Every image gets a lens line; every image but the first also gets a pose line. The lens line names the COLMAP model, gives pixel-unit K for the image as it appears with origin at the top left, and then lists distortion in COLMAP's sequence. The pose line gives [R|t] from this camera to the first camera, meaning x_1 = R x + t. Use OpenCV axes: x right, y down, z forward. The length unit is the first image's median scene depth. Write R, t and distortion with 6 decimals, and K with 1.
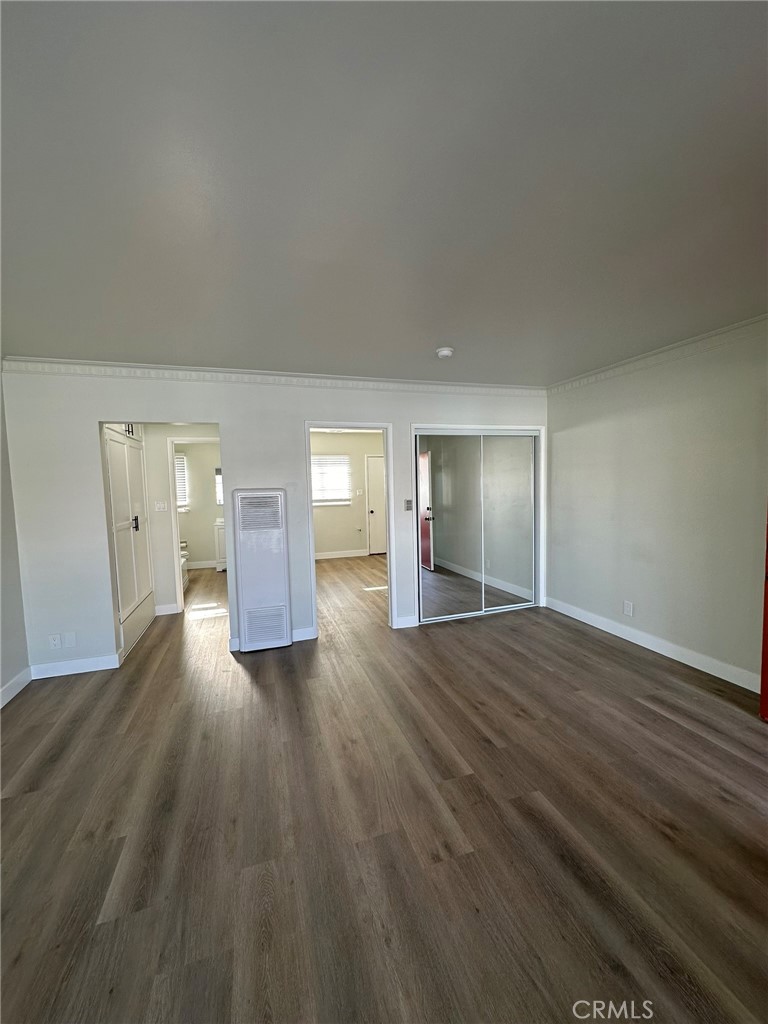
lens RADIAL K [[408.1, 0, 383.1], [0, 408.1, 512.7], [0, 0, 1]] dist [-0.002441, 0.000472]
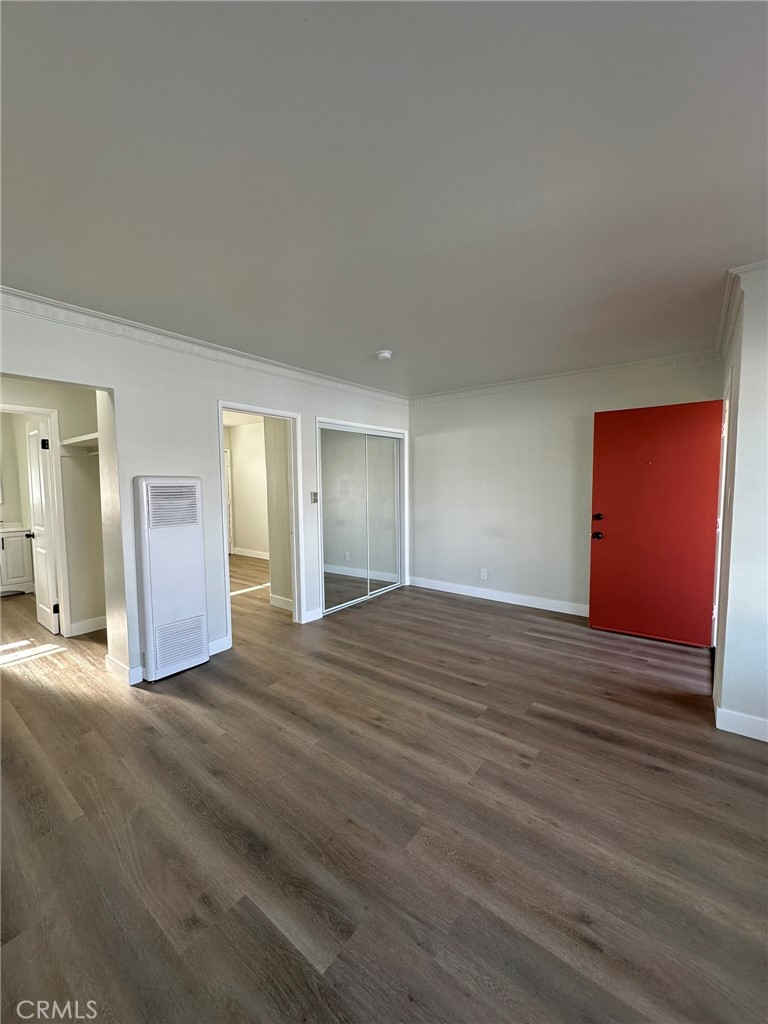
lens RADIAL K [[408.1, 0, 384.4], [0, 408.1, 511.6], [0, 0, 1]] dist [-0.002441, 0.000472]
pose [[0.829795, -0.023466, 0.557575, -0.398442], [0.029978, 0.999547, -0.002546, 0.026407], [-0.557263, 0.018828, 0.830122, 0.083320]]
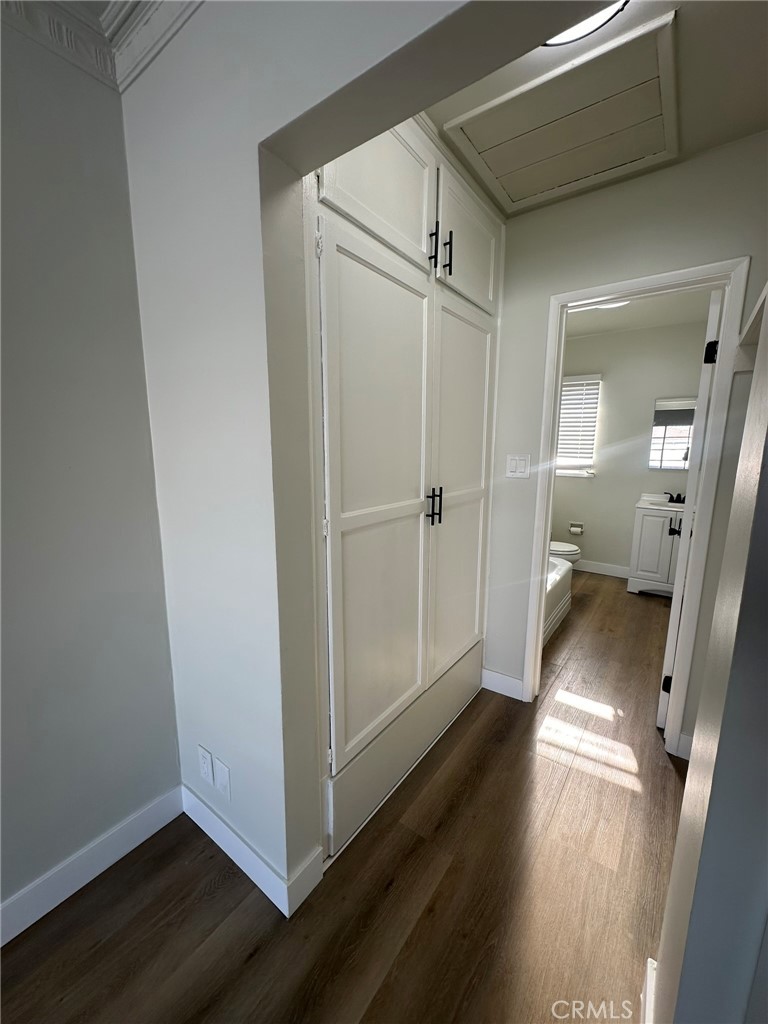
lens RADIAL K [[408.1, 0, 383.6], [0, 408.1, 512.8], [0, 0, 1]] dist [-0.002441, 0.000472]
pose [[0.584428, 0.162716, -0.794964, -0.348791], [-0.080462, 0.986481, 0.142764, -0.022658], [0.807447, -0.019471, 0.589619, 0.802727]]
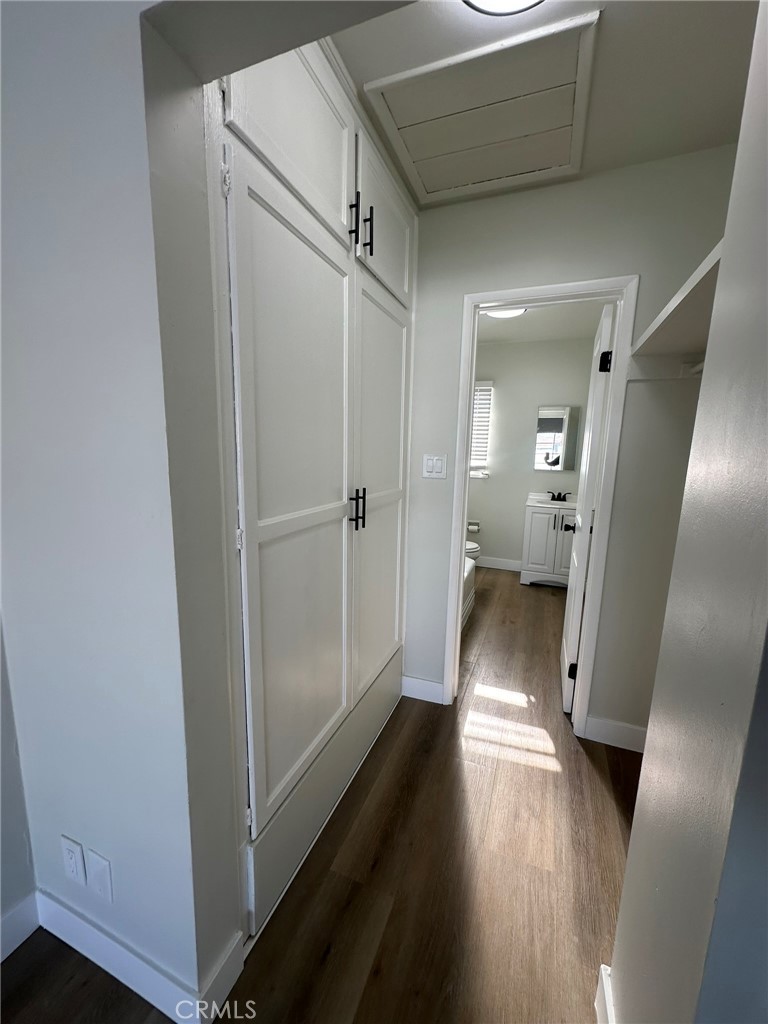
lens RADIAL K [[408.1, 0, 384.1], [0, 408.1, 512.6], [0, 0, 1]] dist [-0.002441, 0.000472]
pose [[0.771043, 0.143112, -0.620493, -0.400710], [-0.089855, 0.989120, 0.116476, -0.016577], [0.630412, -0.034053, 0.775514, 0.813039]]
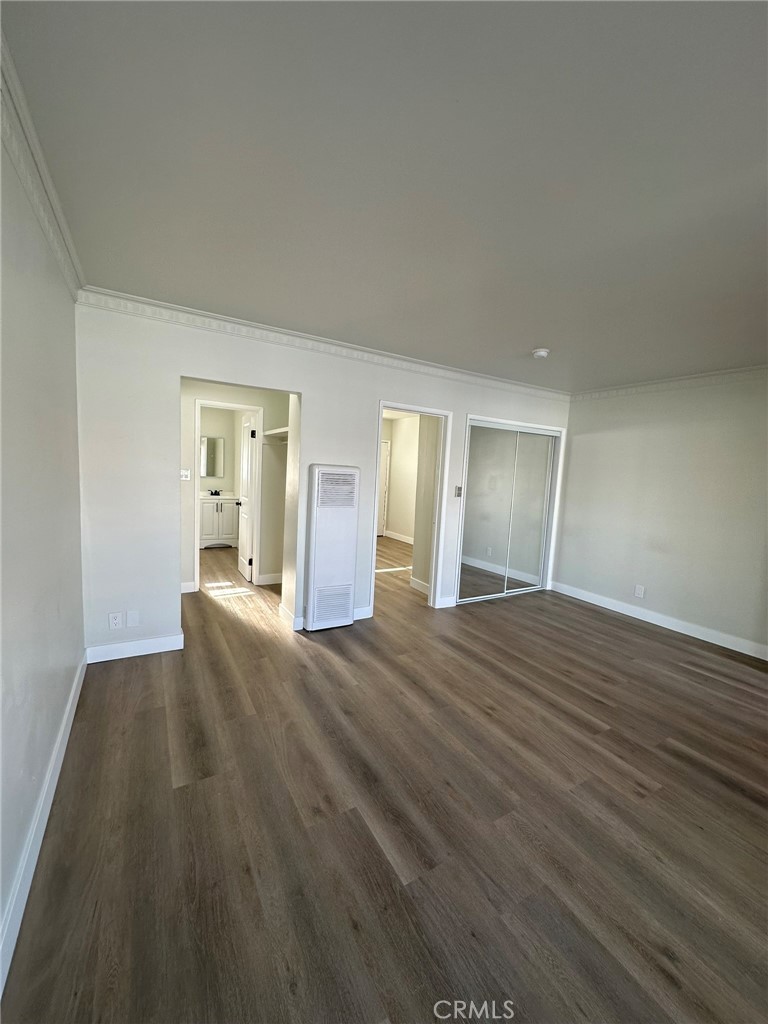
lens RADIAL K [[408.1, 0, 384.9], [0, 408.1, 511.8], [0, 0, 1]] dist [-0.002441, 0.000472]
pose [[0.973983, 0.054685, 0.219925, -0.393646], [-0.061953, 0.997733, 0.026281, 0.019142], [-0.217989, -0.039222, 0.975163, 0.018116]]
